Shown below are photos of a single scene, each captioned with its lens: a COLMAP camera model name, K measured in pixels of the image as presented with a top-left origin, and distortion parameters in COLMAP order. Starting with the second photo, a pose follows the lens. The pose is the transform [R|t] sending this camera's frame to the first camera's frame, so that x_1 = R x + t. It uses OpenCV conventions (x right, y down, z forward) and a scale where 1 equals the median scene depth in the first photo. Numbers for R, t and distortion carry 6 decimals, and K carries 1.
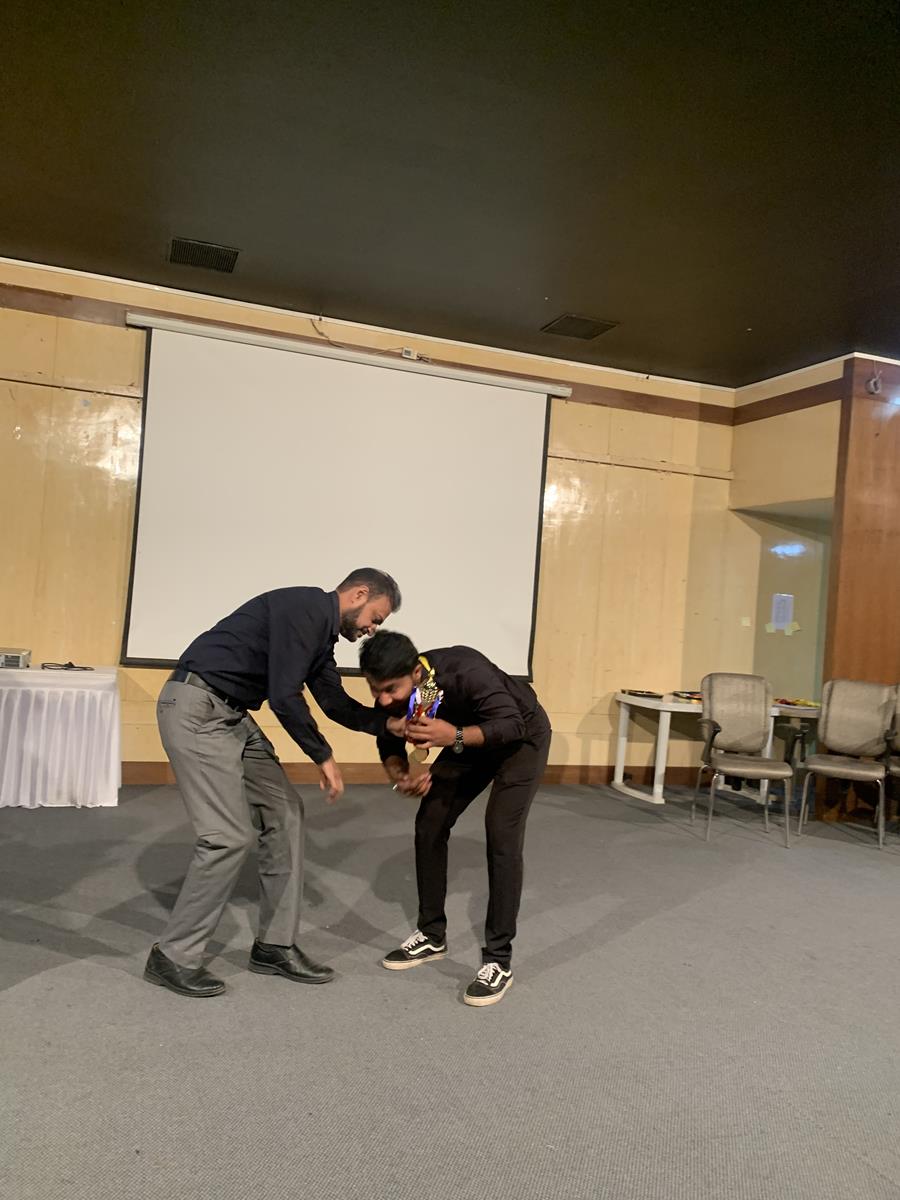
lens RADIAL K [[917.1, 0, 436.8], [0, 917.1, 596.0], [0, 0, 1]] dist [0.041532, -0.082470]
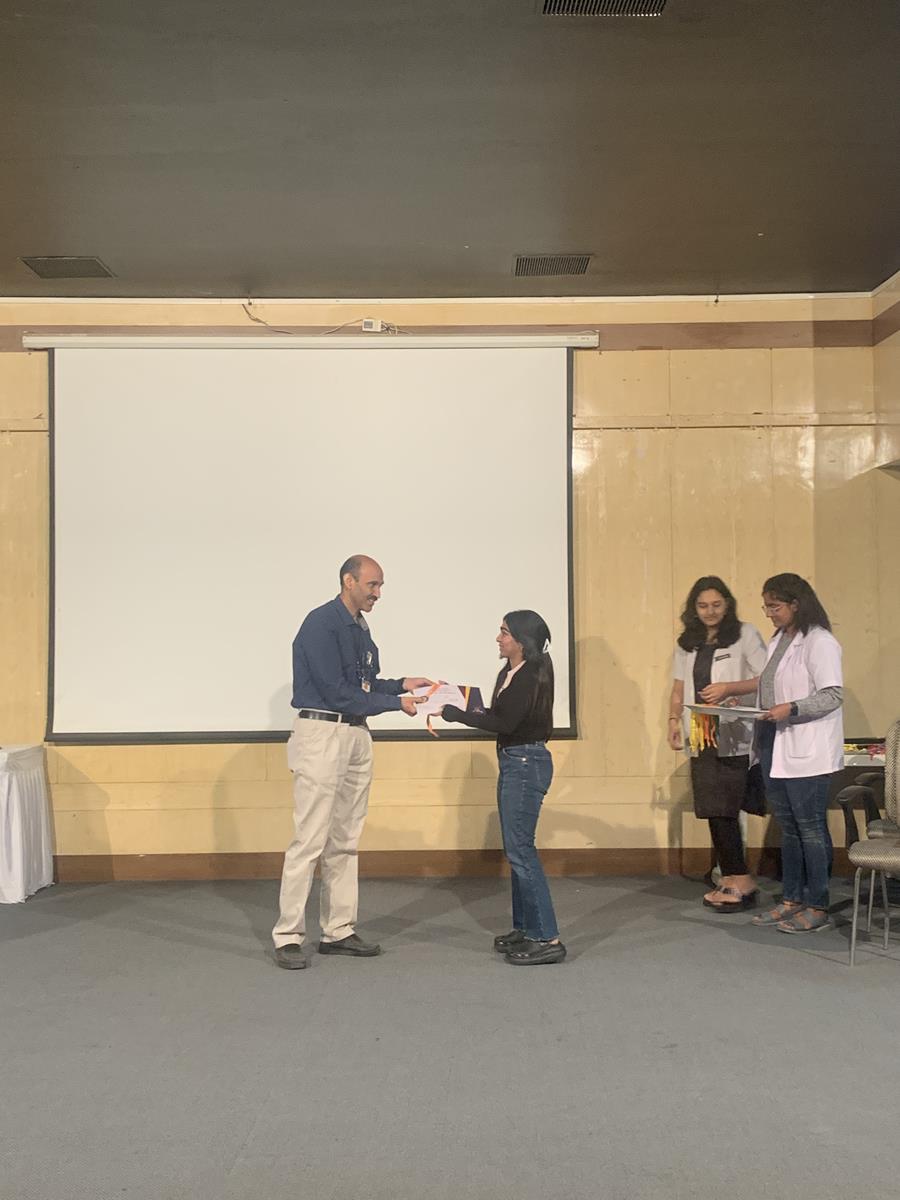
lens RADIAL K [[1540.5, 0, 480.4], [0, 1540.5, 573.6], [0, 0, 1]] dist [0.194051, -0.586454]
pose [[0.936801, -0.085071, -0.339362, 0.494377], [0.079466, 0.996374, -0.030406, -0.004964], [0.340718, 0.001516, 0.940164, -0.212624]]
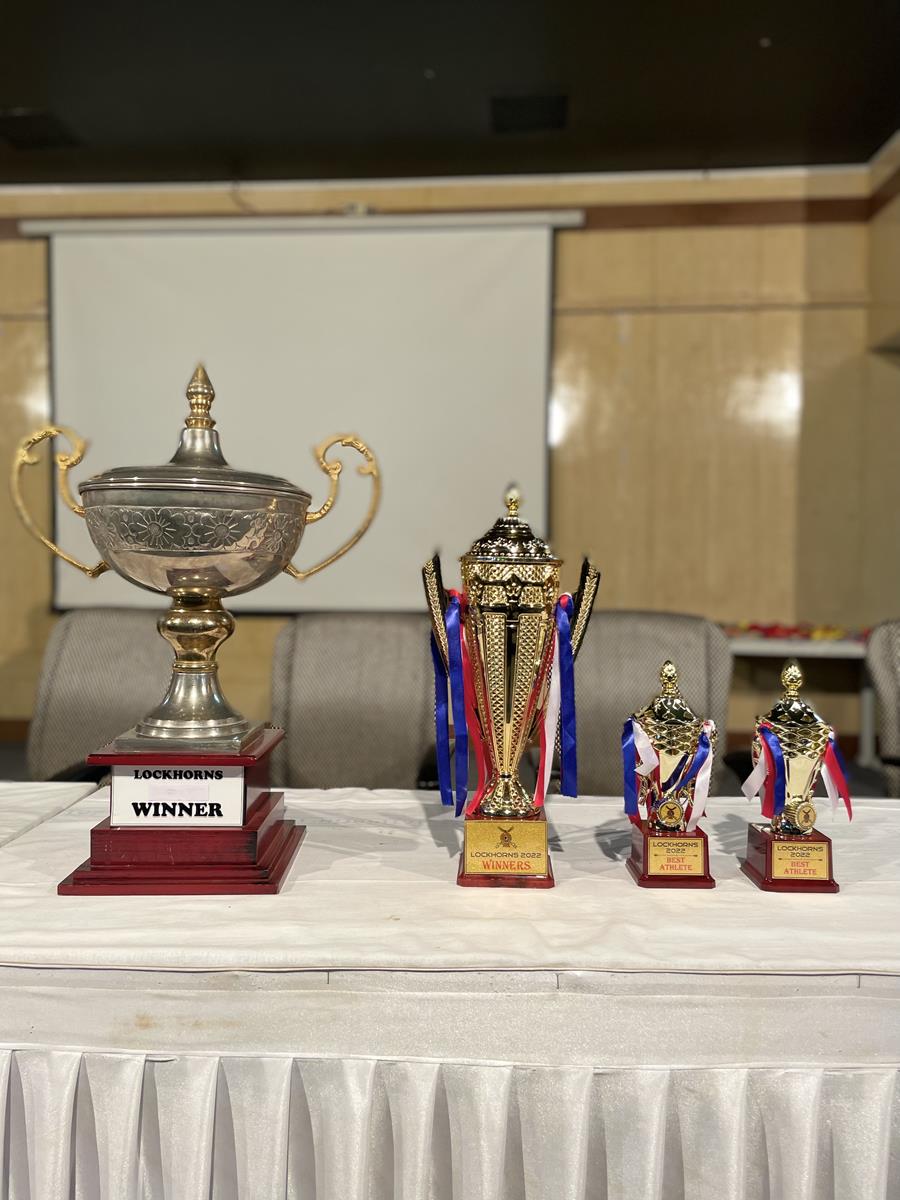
lens RADIAL K [[918.8, 0, 450.0], [0, 918.8, 600.0], [0, 0, 1]] dist [0.079375, -0.115753]
pose [[0.912955, -0.048242, -0.405199, 0.353848], [0.066963, 0.997237, 0.032148, 0.050919], [0.402529, -0.056483, 0.913663, 0.291902]]
